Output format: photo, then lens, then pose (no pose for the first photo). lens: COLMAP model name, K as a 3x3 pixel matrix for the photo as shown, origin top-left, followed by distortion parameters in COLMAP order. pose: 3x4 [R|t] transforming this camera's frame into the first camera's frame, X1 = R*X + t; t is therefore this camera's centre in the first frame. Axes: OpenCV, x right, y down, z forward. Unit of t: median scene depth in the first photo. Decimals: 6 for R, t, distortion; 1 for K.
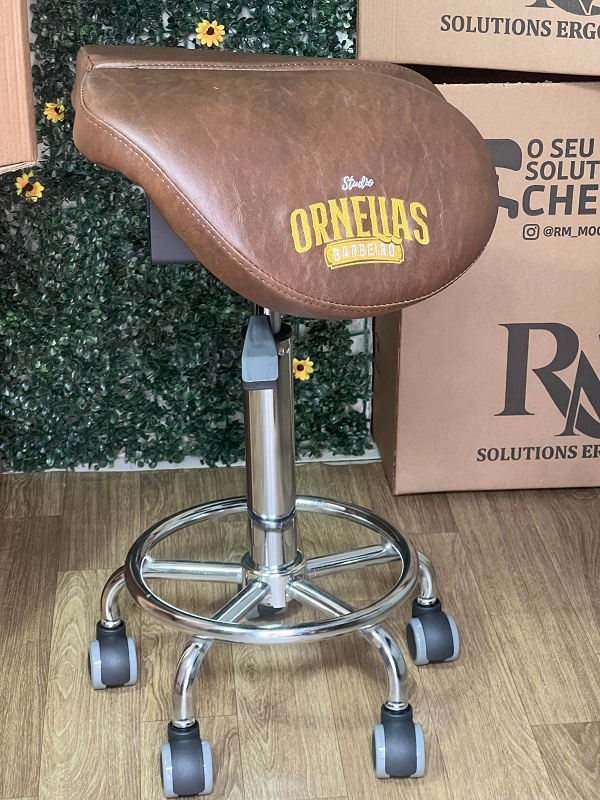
lens RADIAL K [[1816.3, 0, 300.0], [0, 1816.3, 400.0], [0, 0, 1]] dist [0.089556, 0.928176]
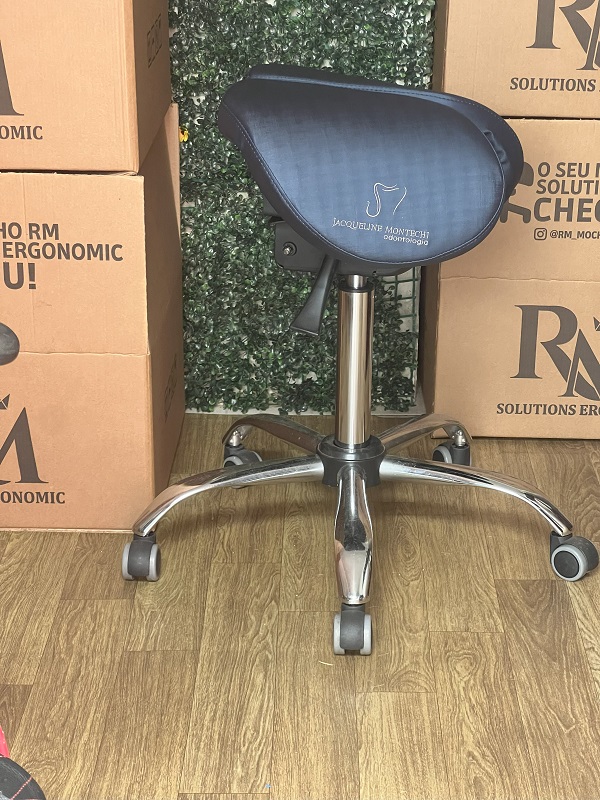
lens RADIAL K [[1782.1, 0, 300.0], [0, 1782.1, 400.0], [0, 0, 1]] dist [0.105105, 1.041836]
pose [[0.995216, 0.047234, -0.085521, 0.070070], [-0.051319, 0.997613, -0.046204, 0.088720], [0.083135, 0.050371, 0.995264, -0.271002]]
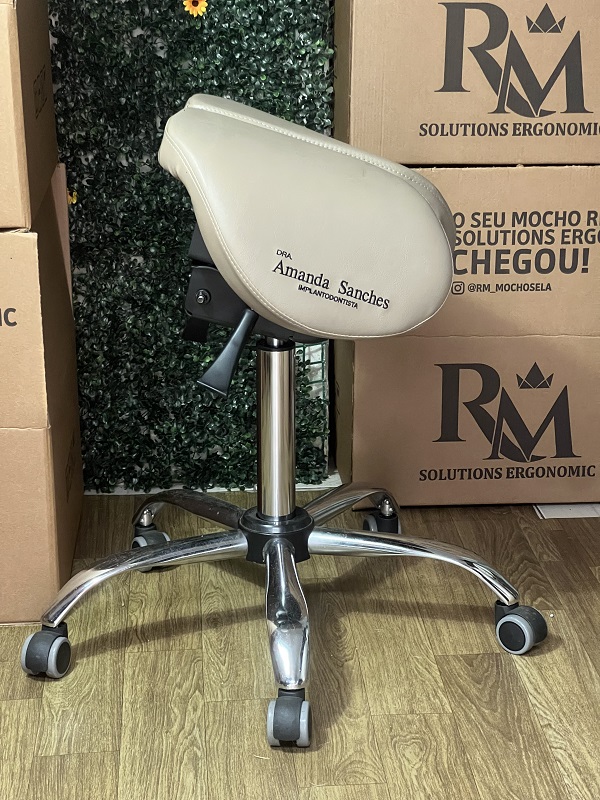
lens RADIAL K [[1782.1, 0, 300.0], [0, 1782.1, 400.0], [0, 0, 1]] dist [0.105105, 1.041836]
pose [[0.999902, 0.003551, -0.013551, 0.038808], [-0.004904, 0.994860, -0.101139, 0.099996], [0.013122, 0.101195, 0.994780, -0.191325]]
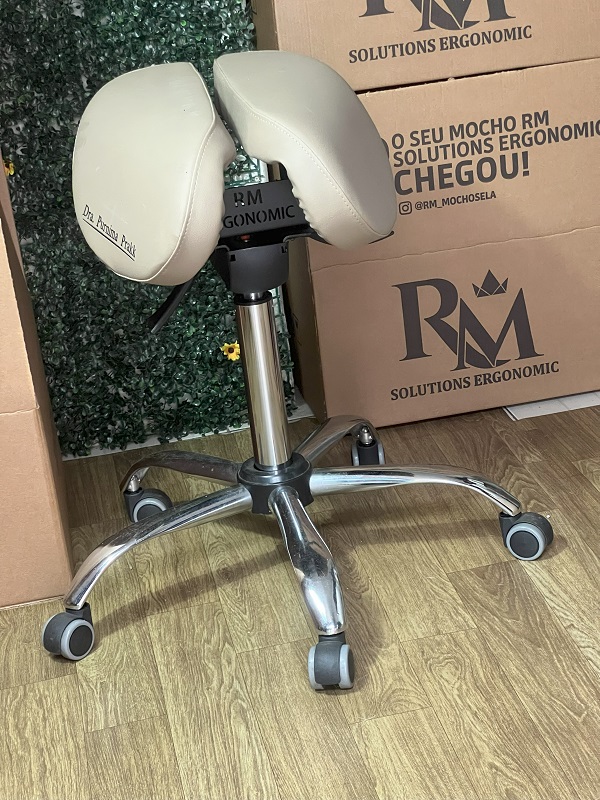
lens RADIAL K [[1782.1, 0, 300.0], [0, 1782.1, 400.0], [0, 0, 1]] dist [0.105105, 1.041836]
pose [[0.989358, -0.138989, 0.043053, -0.010639], [0.140733, 0.989218, -0.040529, 0.072829], [-0.036956, 0.046156, 0.998250, -0.206370]]
